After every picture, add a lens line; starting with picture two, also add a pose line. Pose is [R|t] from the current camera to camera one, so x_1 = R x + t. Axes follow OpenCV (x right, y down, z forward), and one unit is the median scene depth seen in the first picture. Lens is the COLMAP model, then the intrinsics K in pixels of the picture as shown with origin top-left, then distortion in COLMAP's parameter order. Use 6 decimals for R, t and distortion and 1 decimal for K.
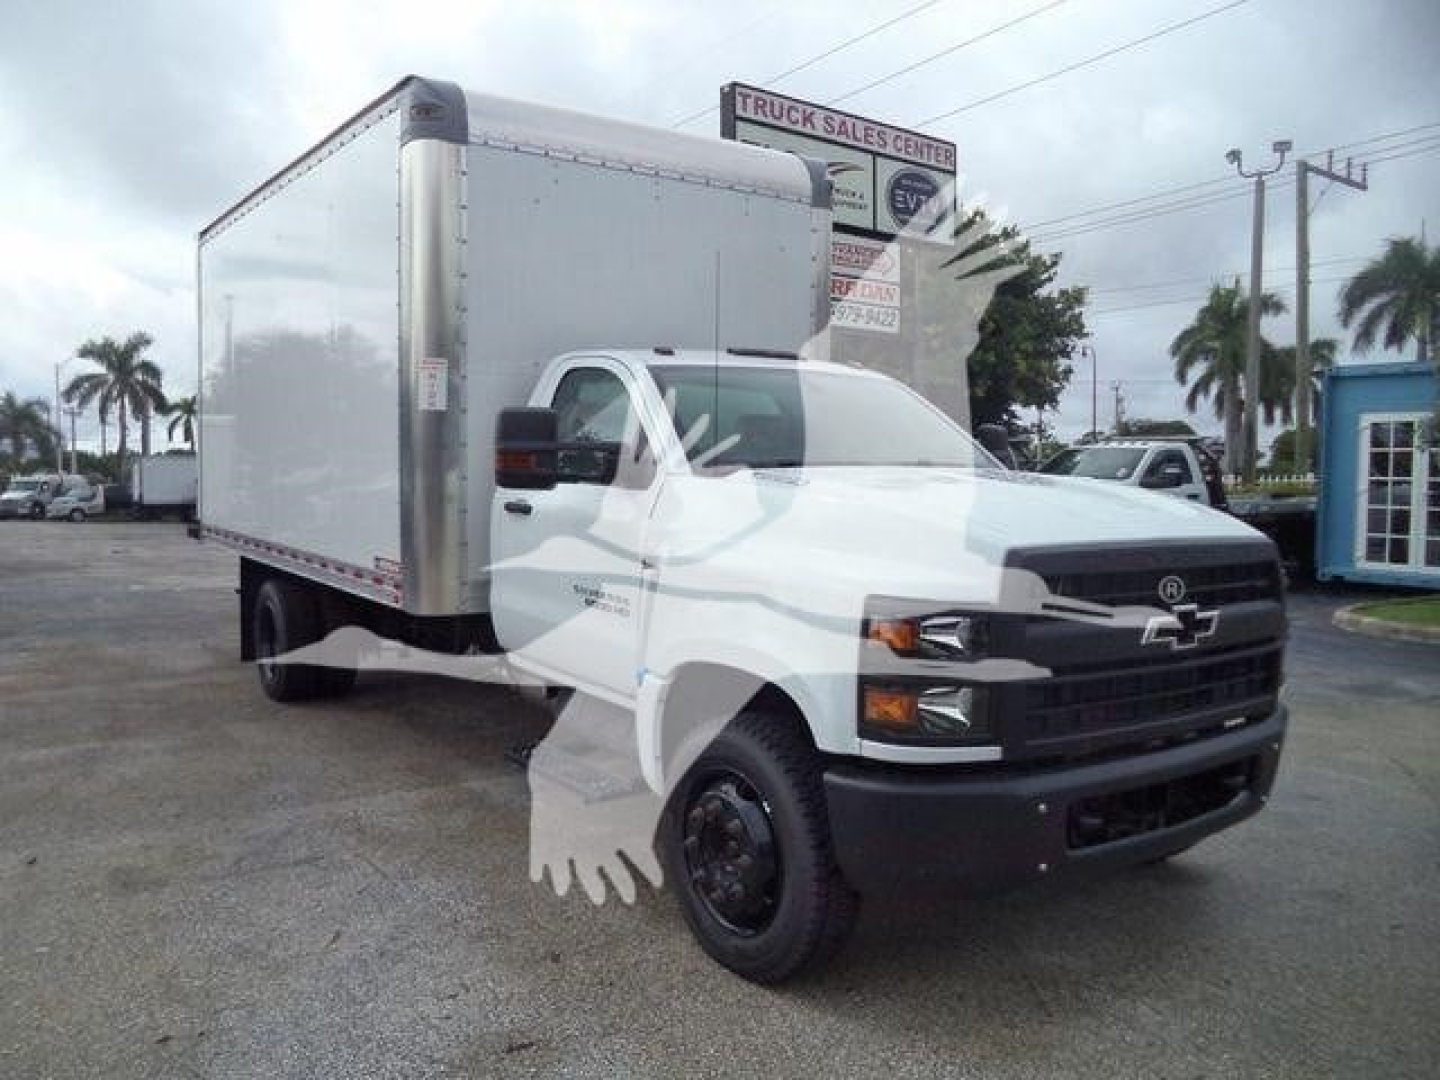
lens RADIAL K [[1156.3, 0, 720.0], [0, 1156.3, 540.0], [0, 0, 1]] dist [-0.018921, -0.015006]
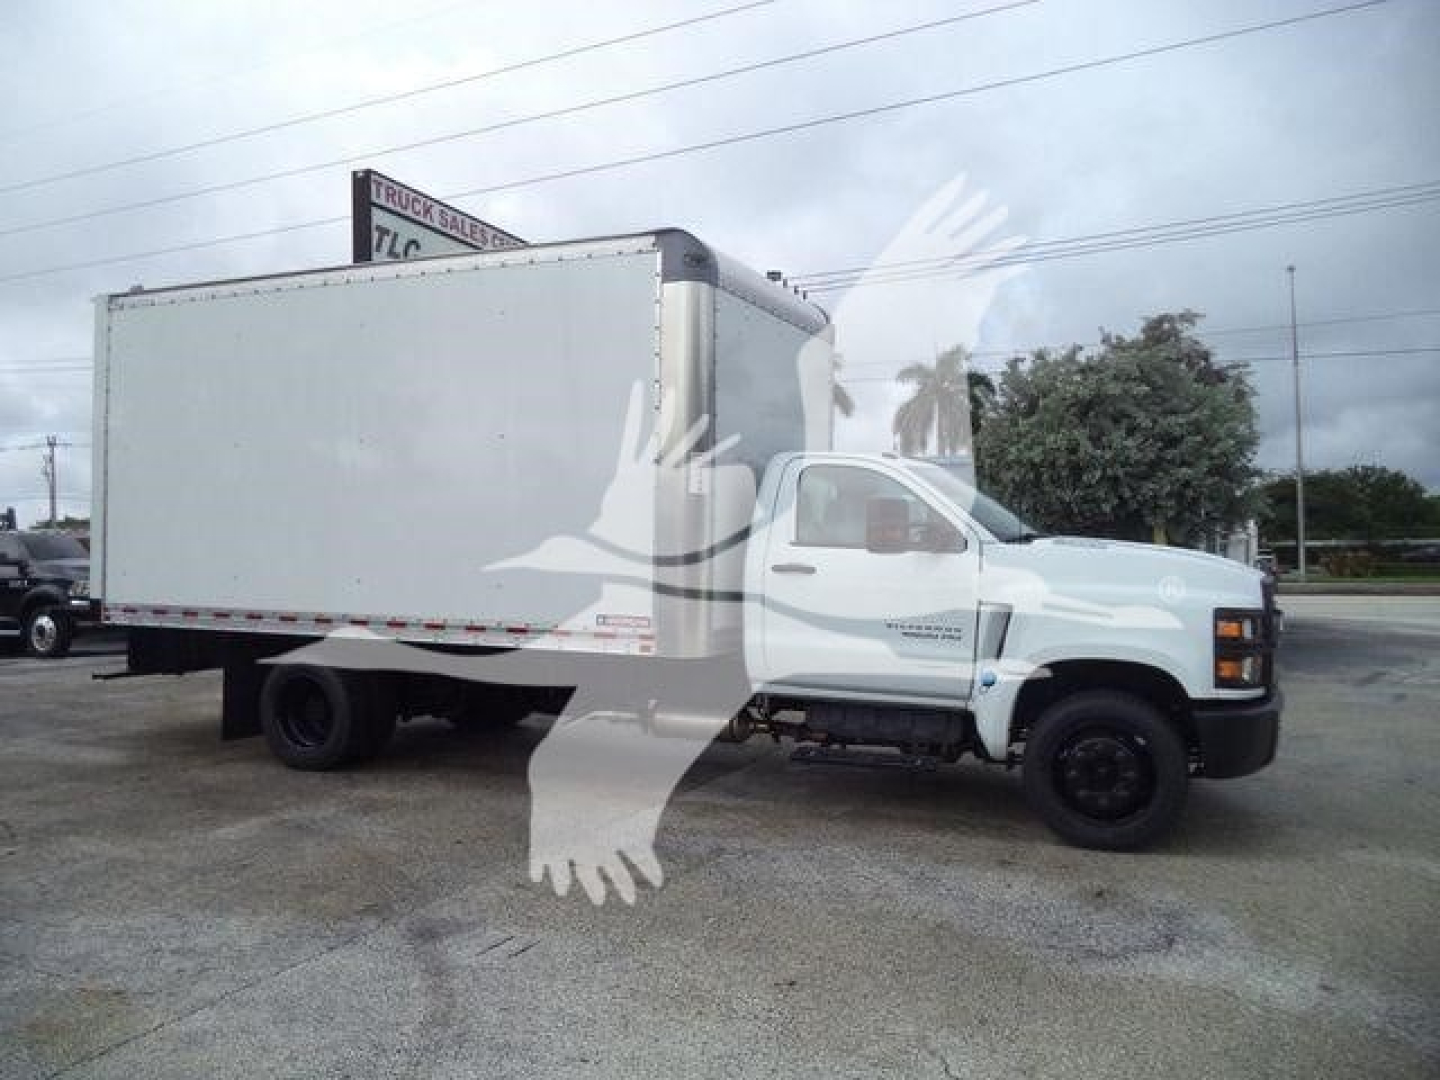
lens RADIAL K [[1156.3, 0, 720.0], [0, 1156.3, 540.0], [0, 0, 1]] dist [-0.018921, -0.015006]
pose [[0.868935, -0.007983, 0.494862, -0.223225], [0.039635, 0.997781, -0.053501, 0.001476], [-0.493337, 0.066103, 0.867323, -0.026500]]
